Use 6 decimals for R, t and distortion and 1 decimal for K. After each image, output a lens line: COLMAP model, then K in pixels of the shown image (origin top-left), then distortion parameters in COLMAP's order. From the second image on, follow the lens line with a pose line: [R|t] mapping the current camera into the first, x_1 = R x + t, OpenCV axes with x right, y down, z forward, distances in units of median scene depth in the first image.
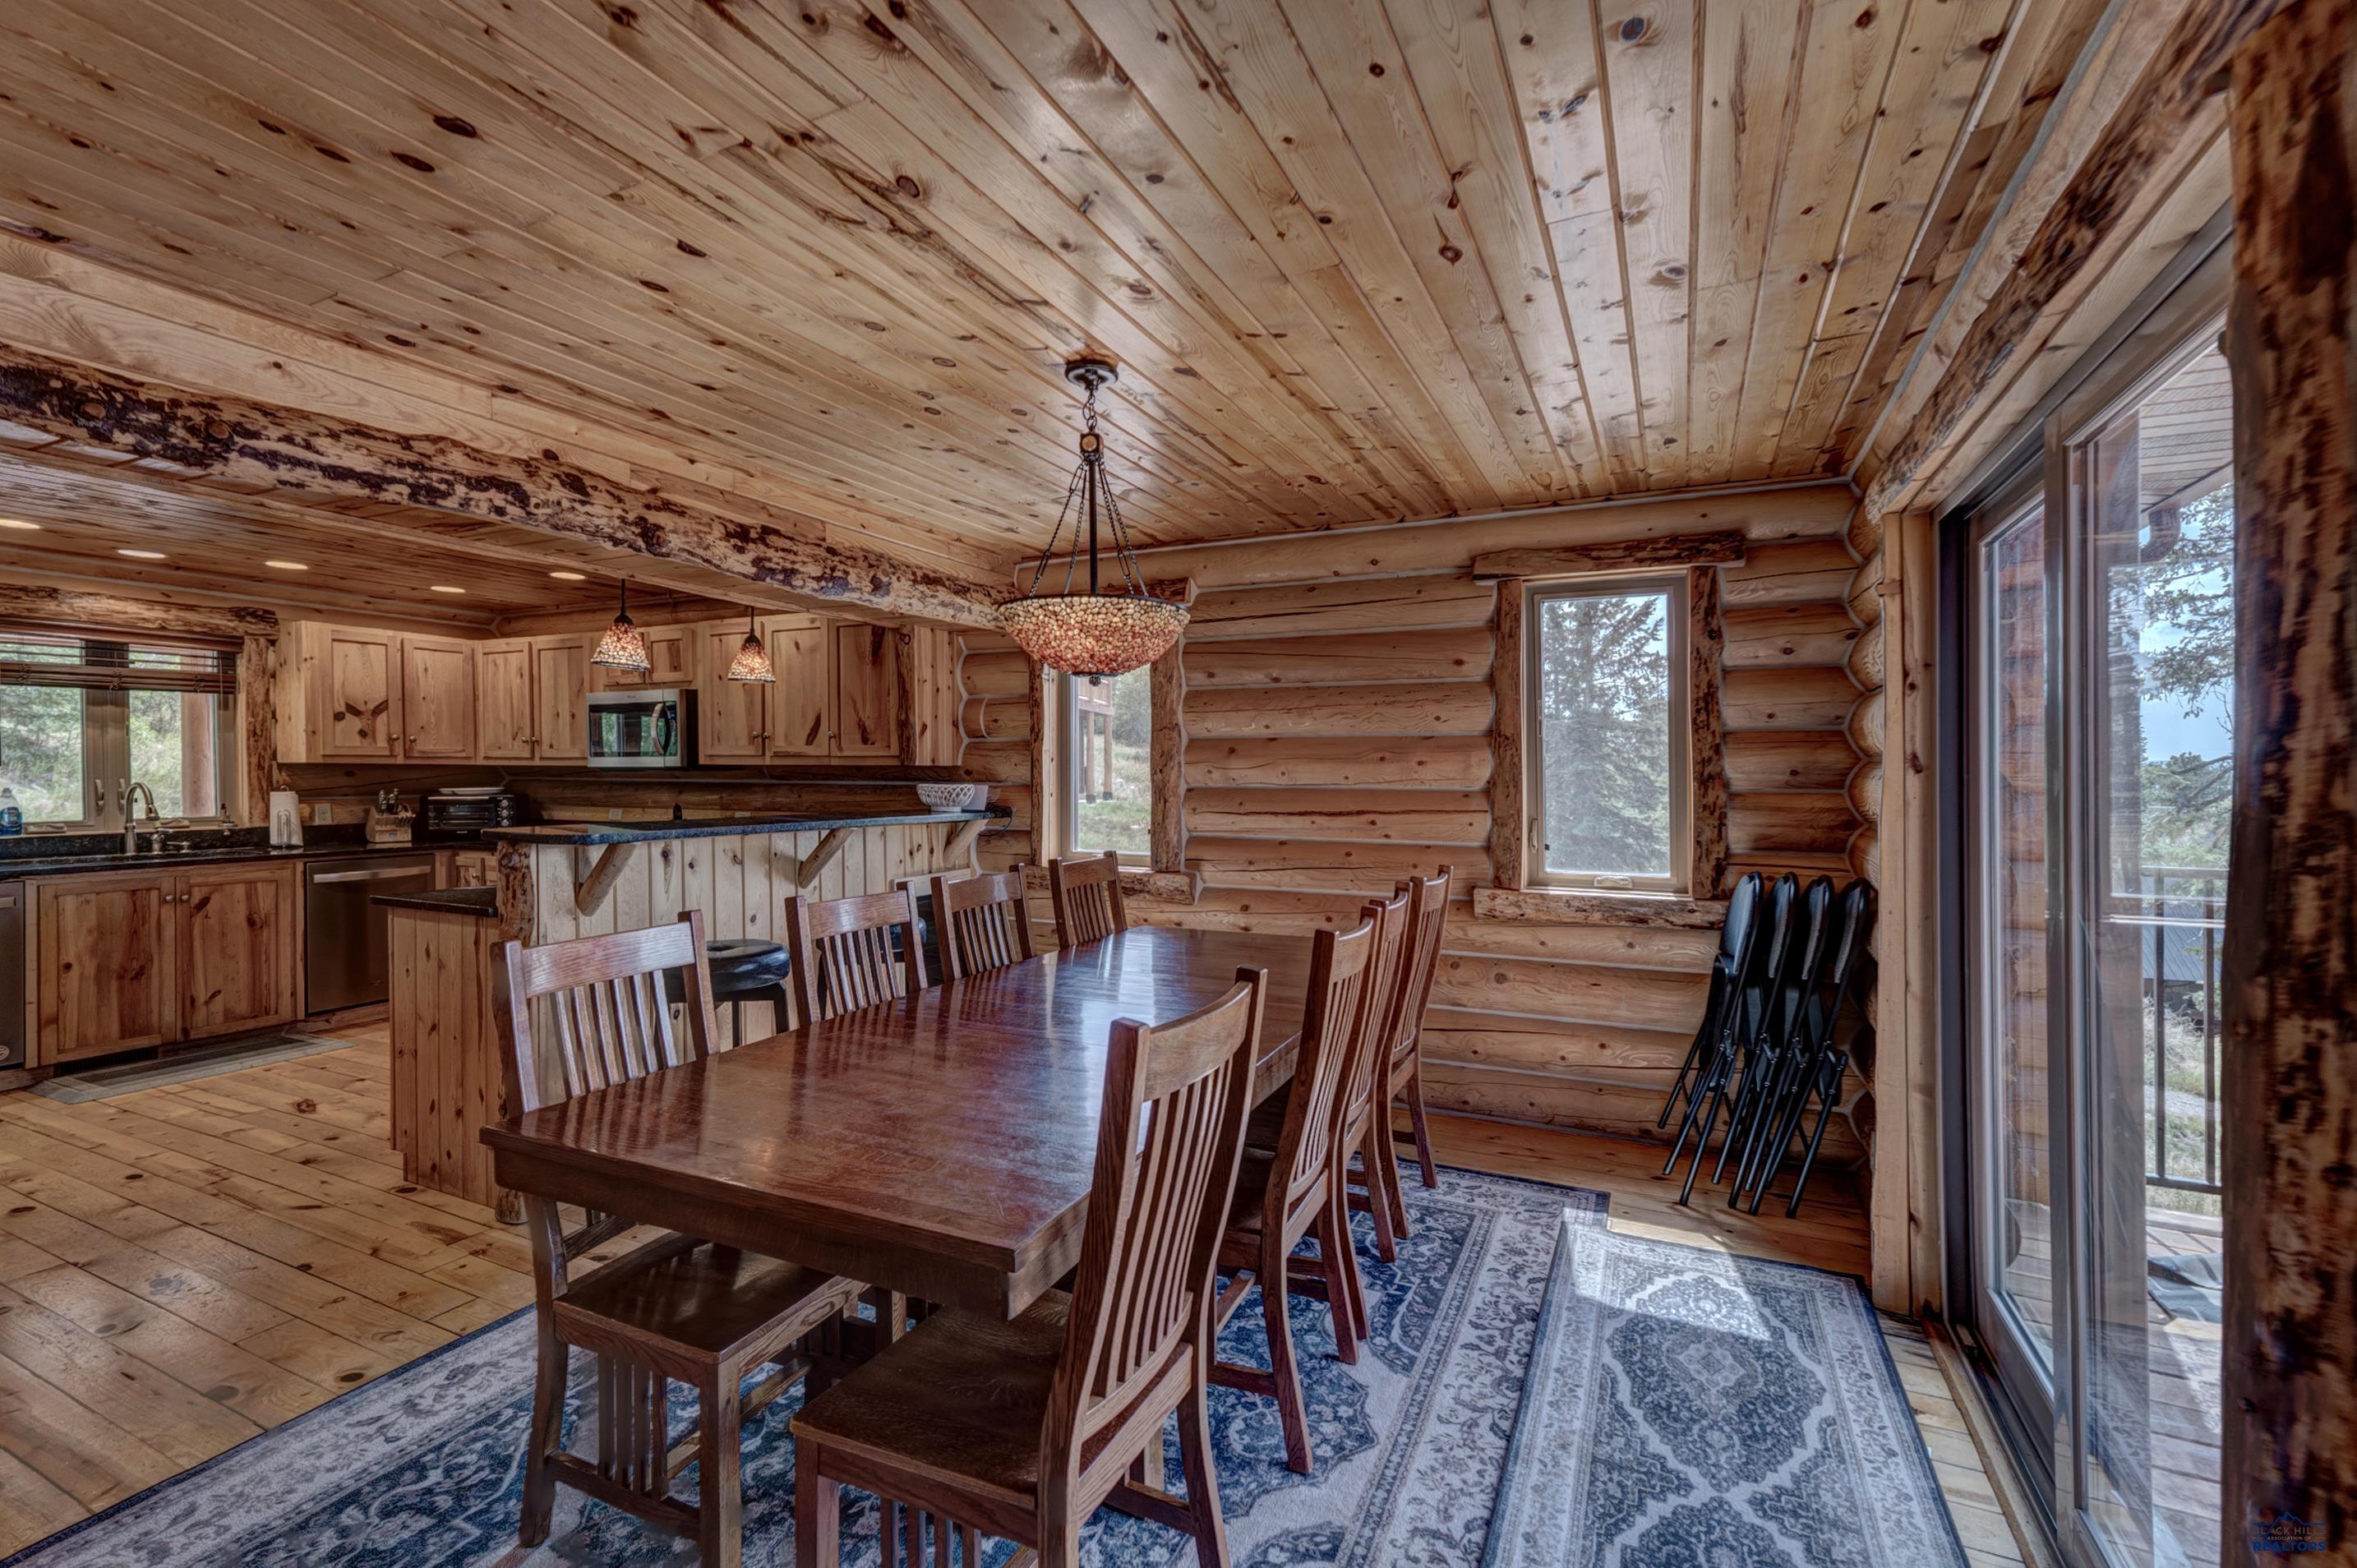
lens RADIAL K [[1011.8, 0, 1191.5], [0, 1011.8, 789.2], [0, 0, 1]] dist [0.002876, -0.000176]
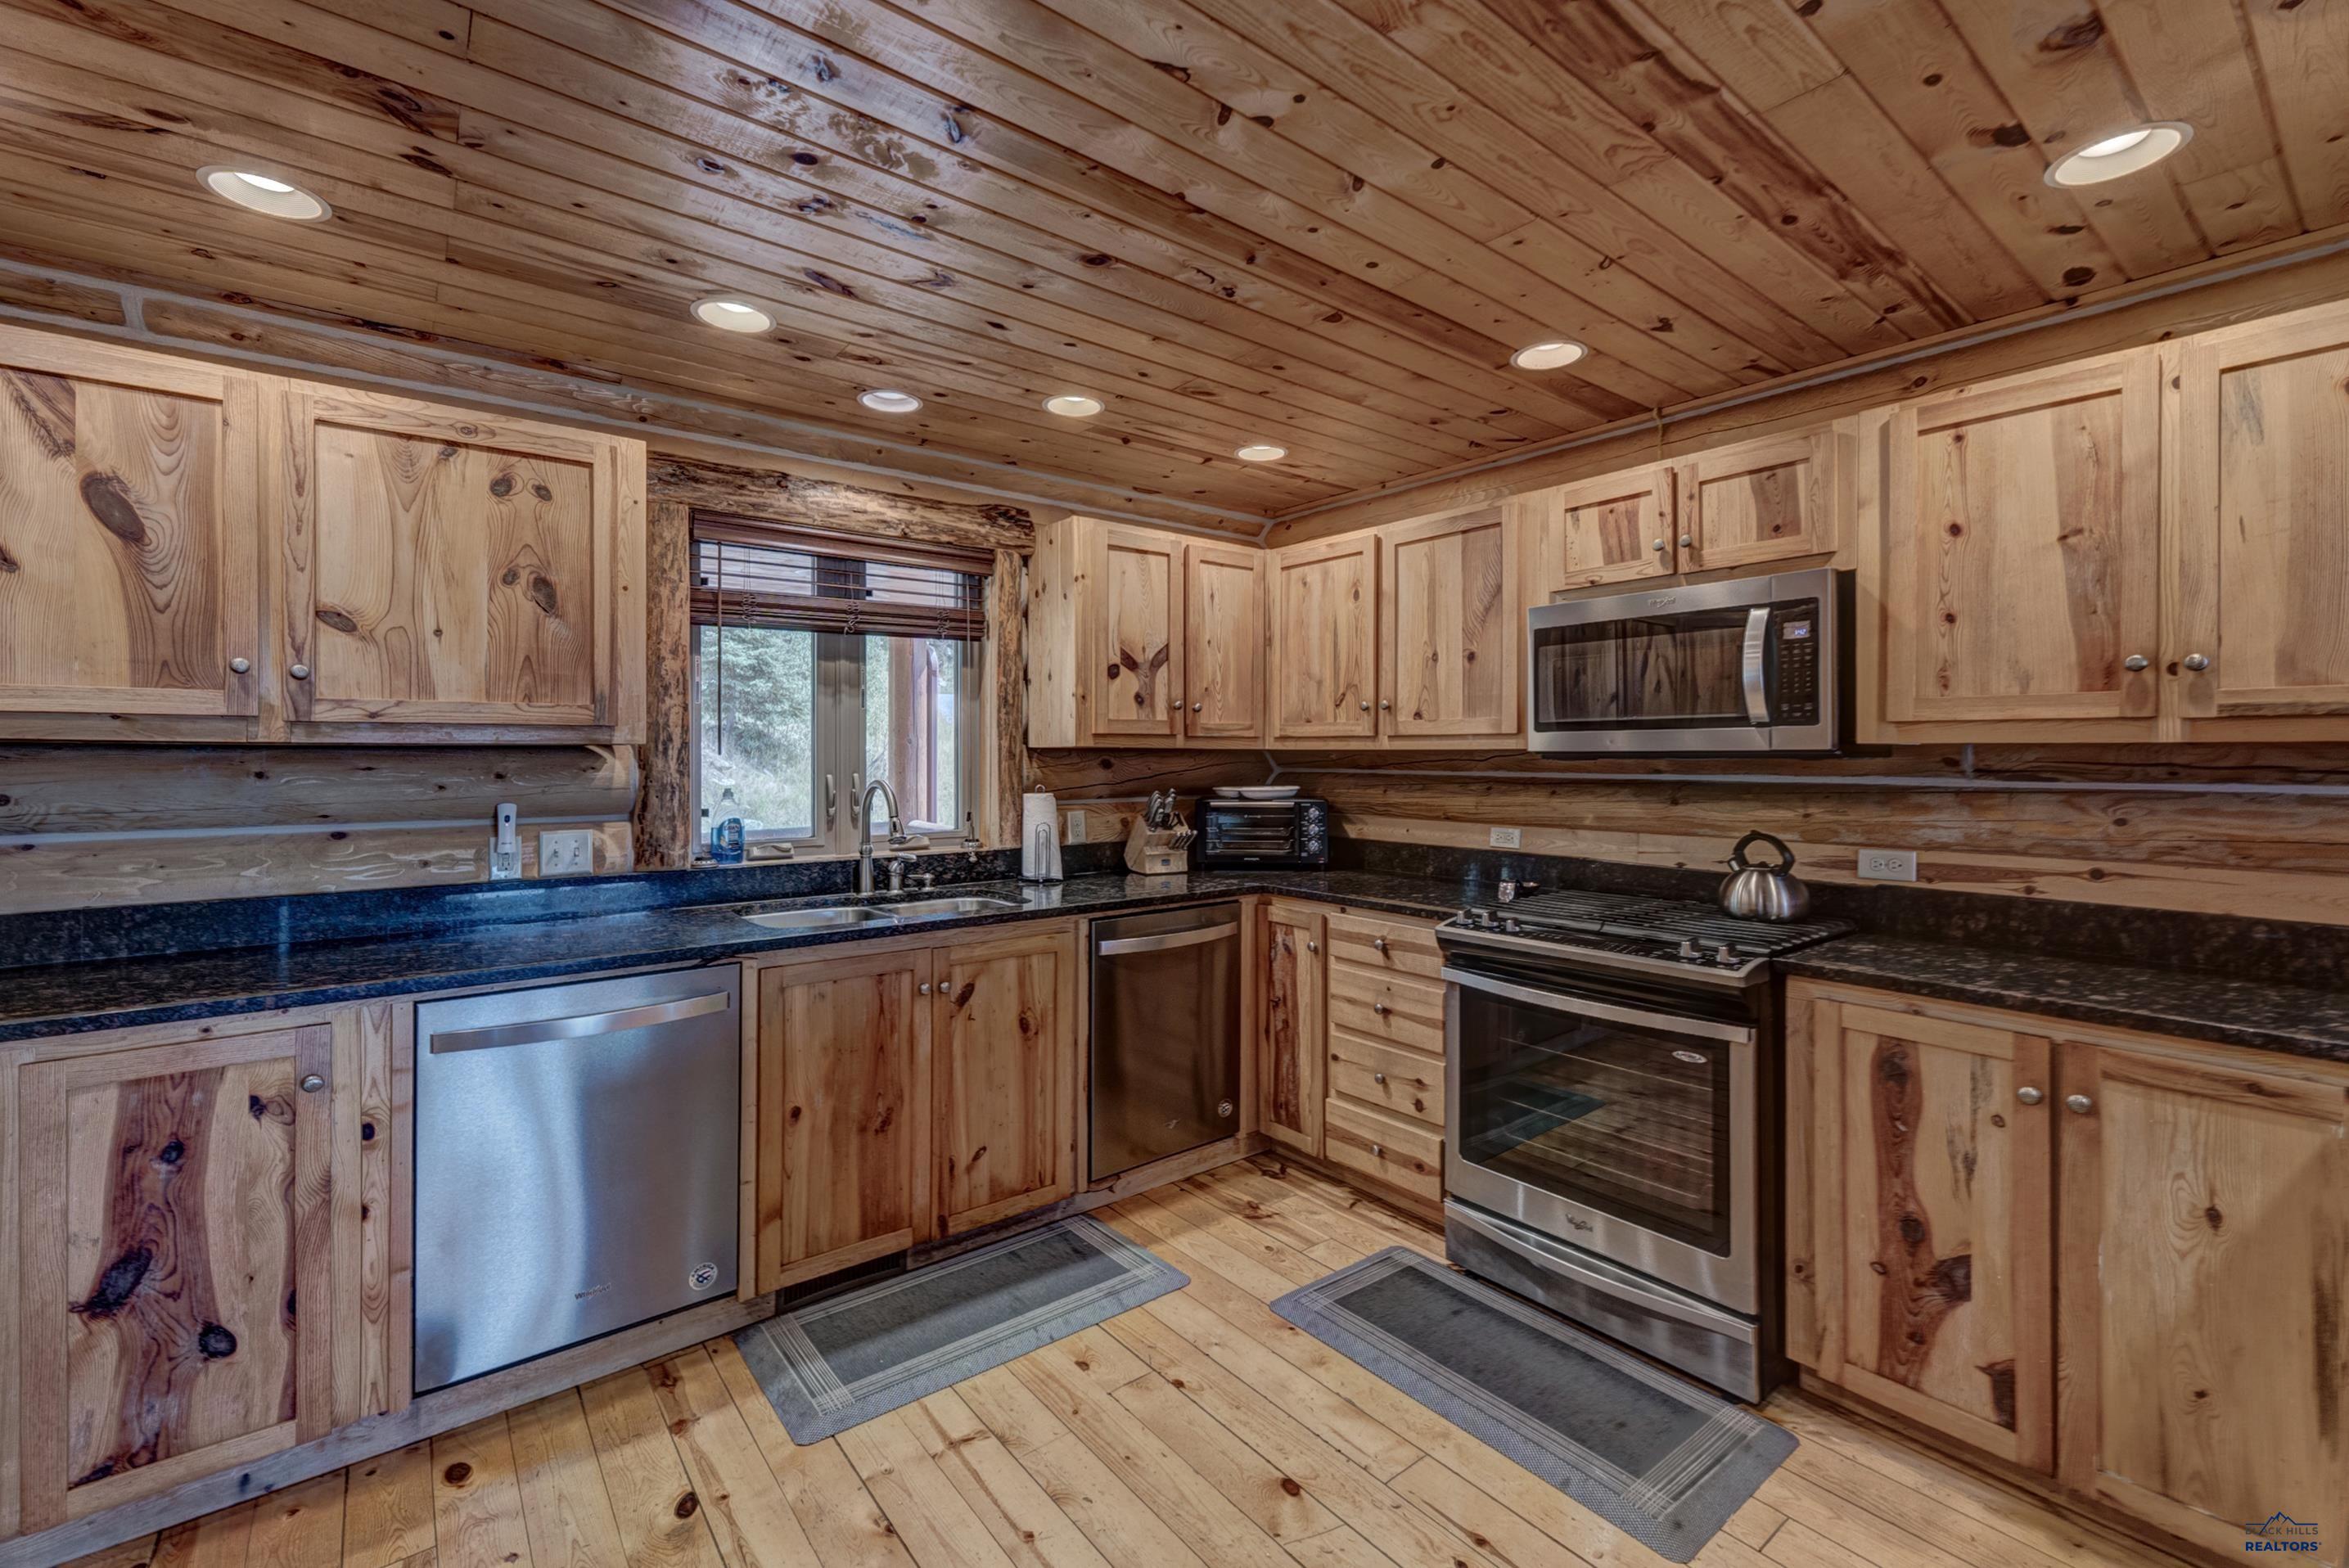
lens RADIAL K [[987.8, 0, 1175.5], [0, 987.8, 760.1], [0, 0, 1]] dist [0.001411, -0.000136]
pose [[0.896547, -0.001326, -0.442946, -0.554744], [-0.004996, 0.999902, -0.013107, -0.010819], [0.442920, 0.013964, 0.896452, 0.492571]]
